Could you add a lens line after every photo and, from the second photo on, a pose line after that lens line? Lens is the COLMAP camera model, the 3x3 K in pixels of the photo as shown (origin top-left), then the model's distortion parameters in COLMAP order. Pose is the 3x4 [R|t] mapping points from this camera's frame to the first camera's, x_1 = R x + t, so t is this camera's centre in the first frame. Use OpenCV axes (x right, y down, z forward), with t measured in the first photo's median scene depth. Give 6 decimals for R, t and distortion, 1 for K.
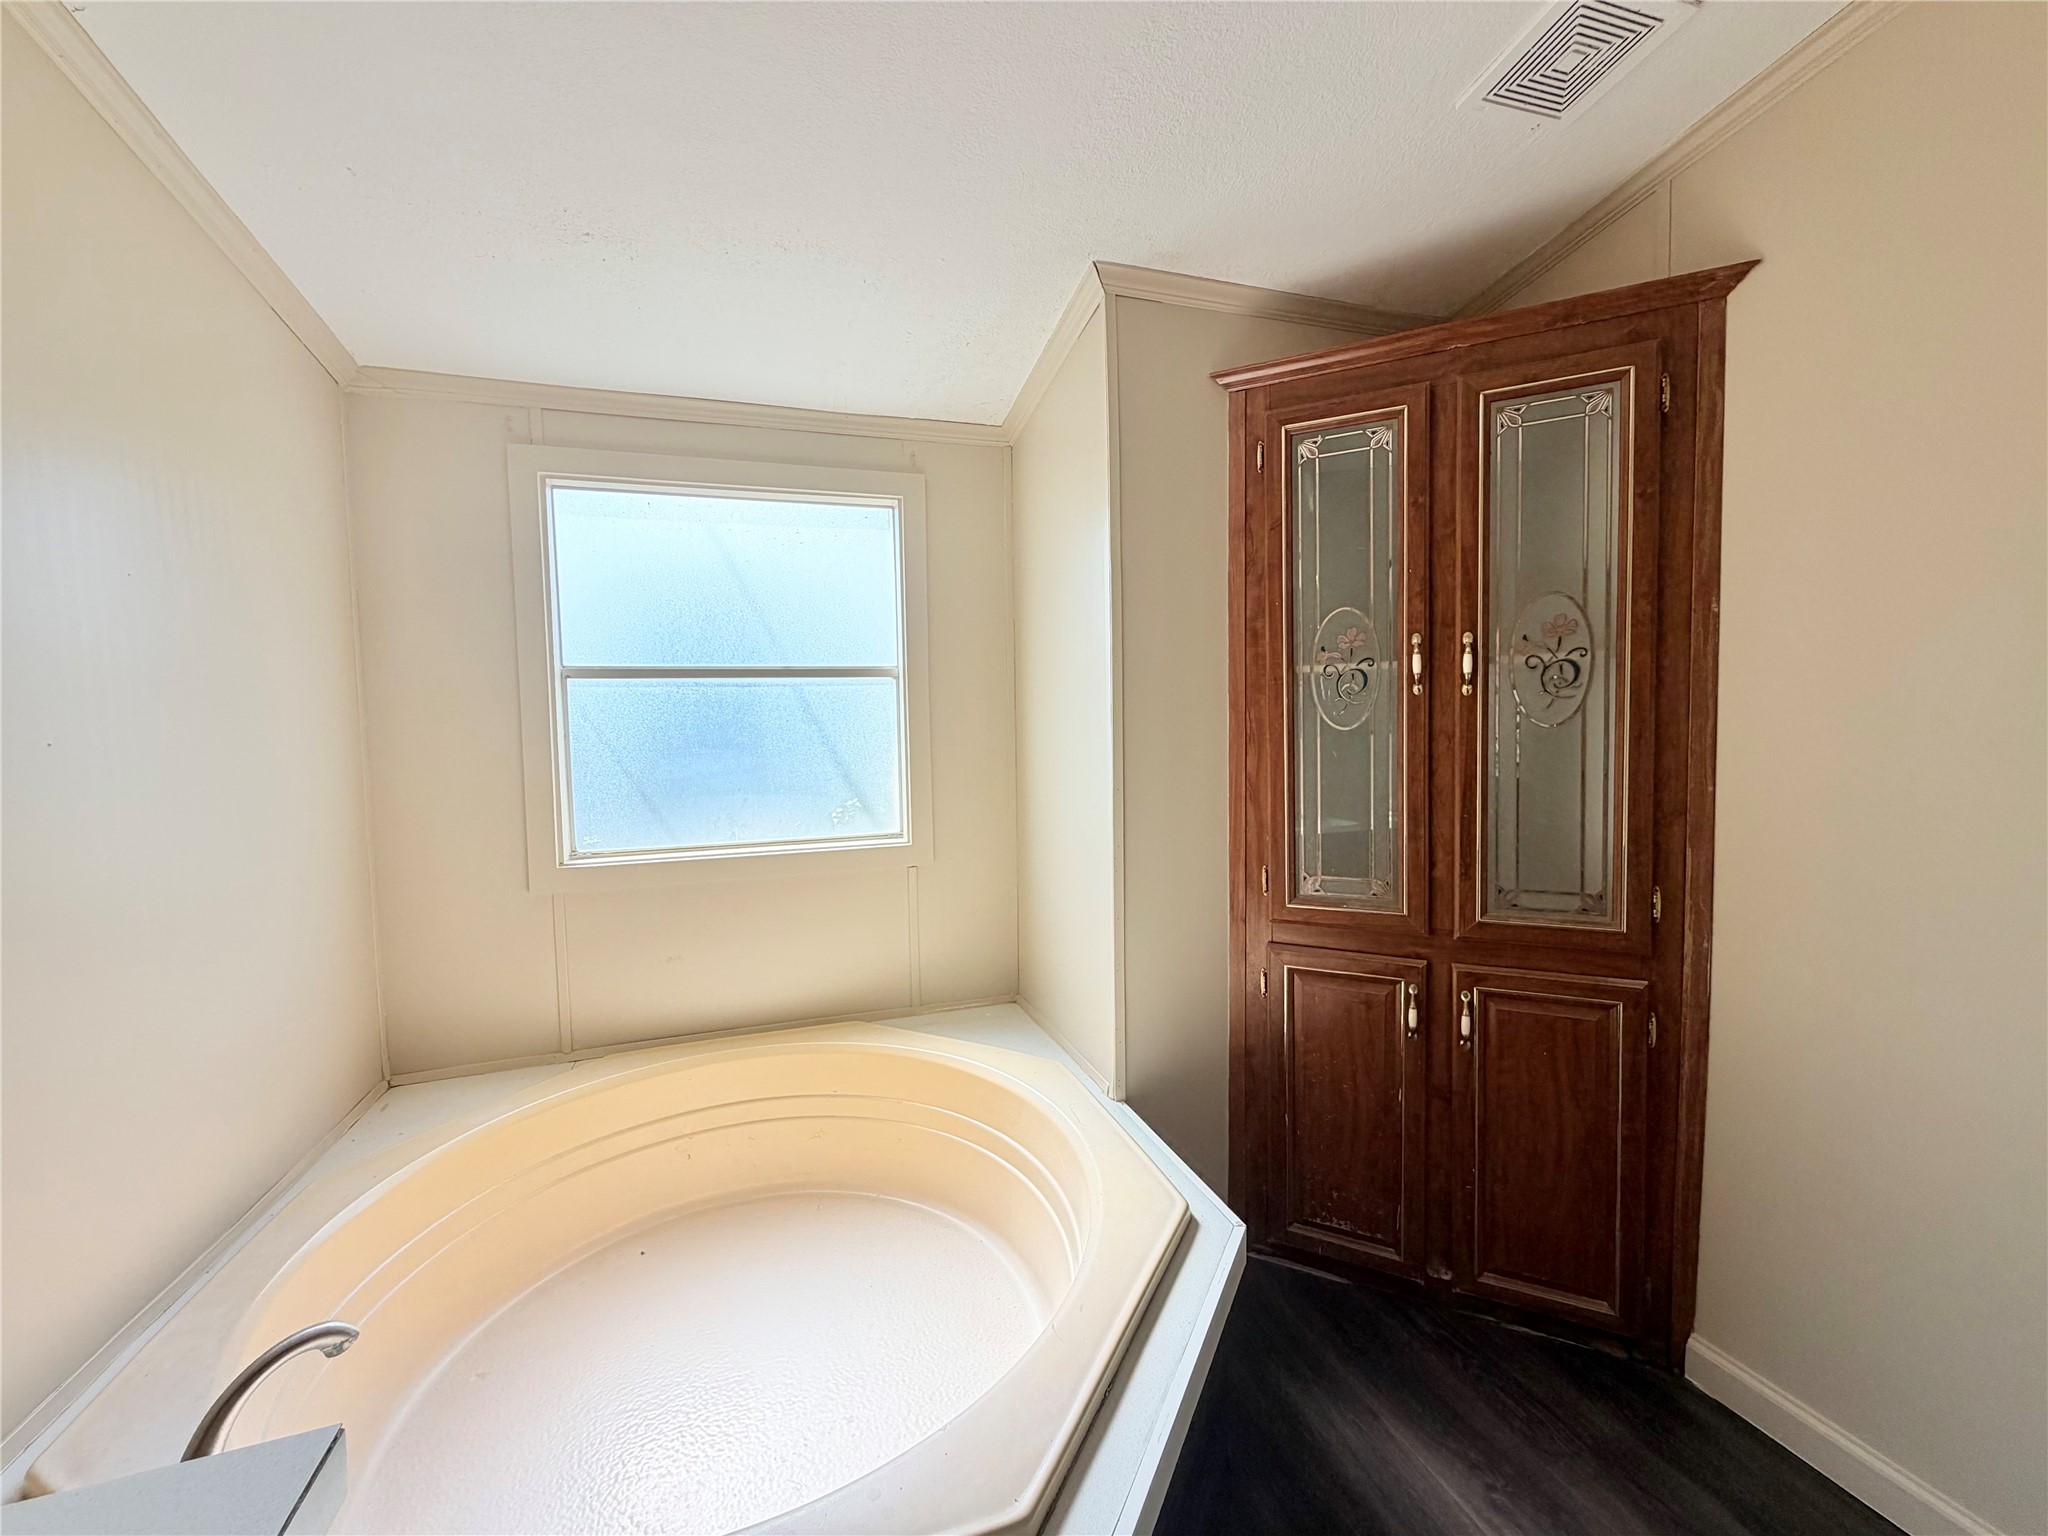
lens RADIAL K [[821.7, 0, 1020.1], [0, 821.7, 770.6], [0, 0, 1]] dist [0.002941, -0.000136]
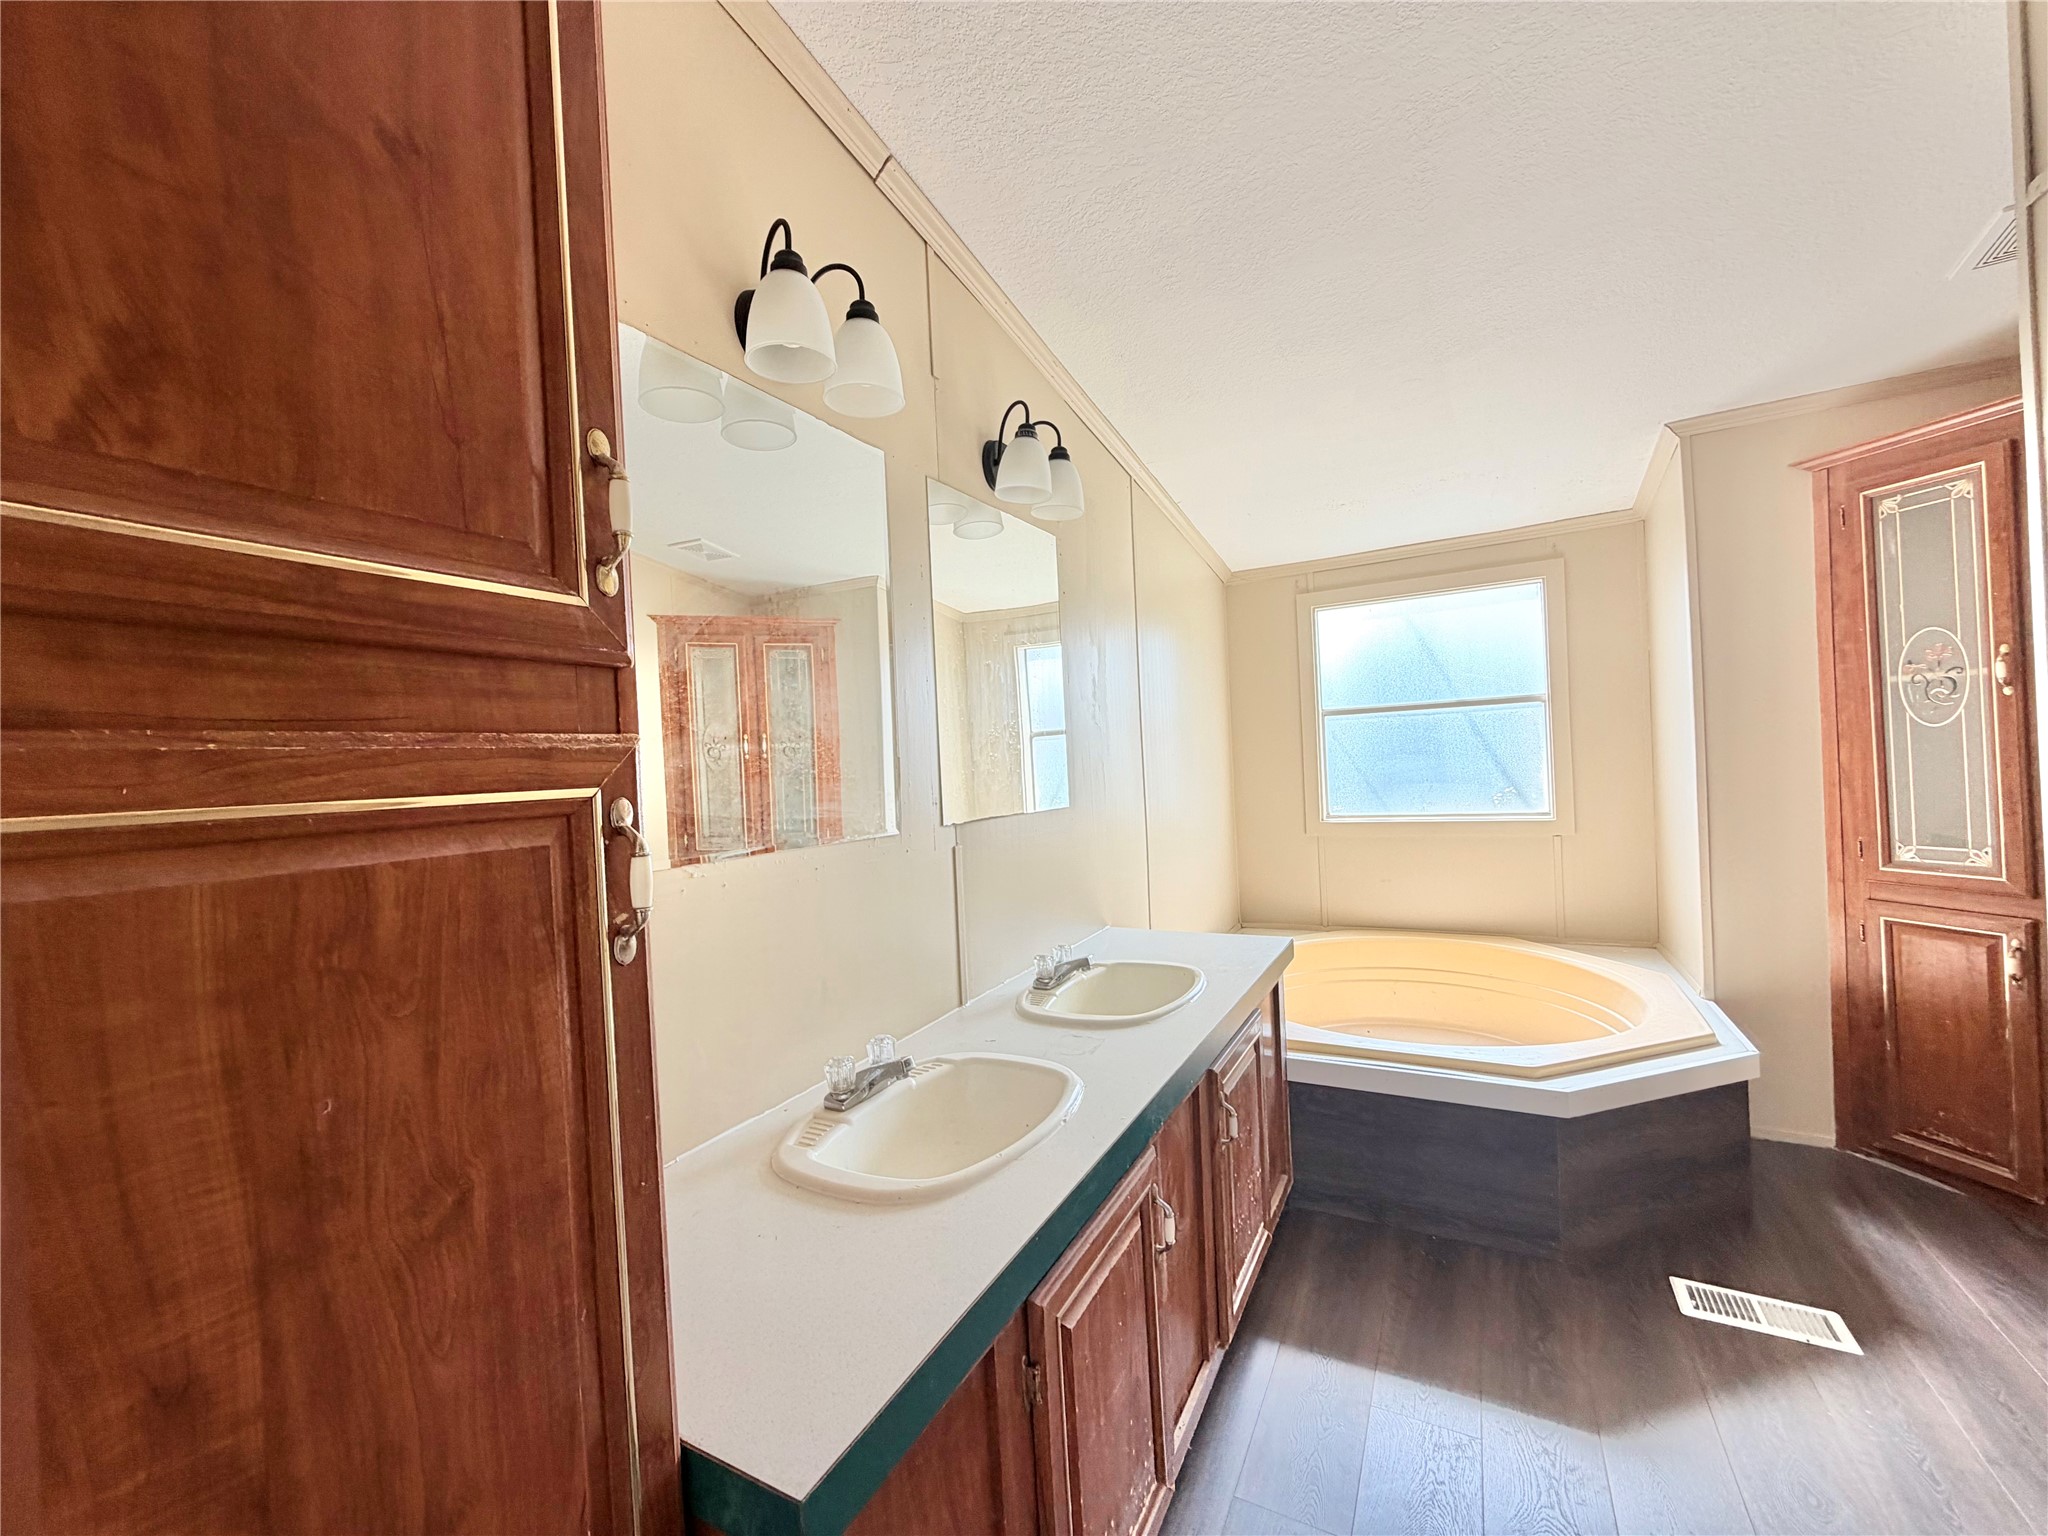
lens RADIAL K [[821.7, 0, 1021.1], [0, 821.7, 771.3], [0, 0, 1]] dist [0.002941, -0.000136]
pose [[0.682917, -0.006909, -0.730463, 0.349485], [-0.006158, 0.999865, -0.015214, 0.043574], [0.730470, 0.014888, 0.682783, -0.810112]]
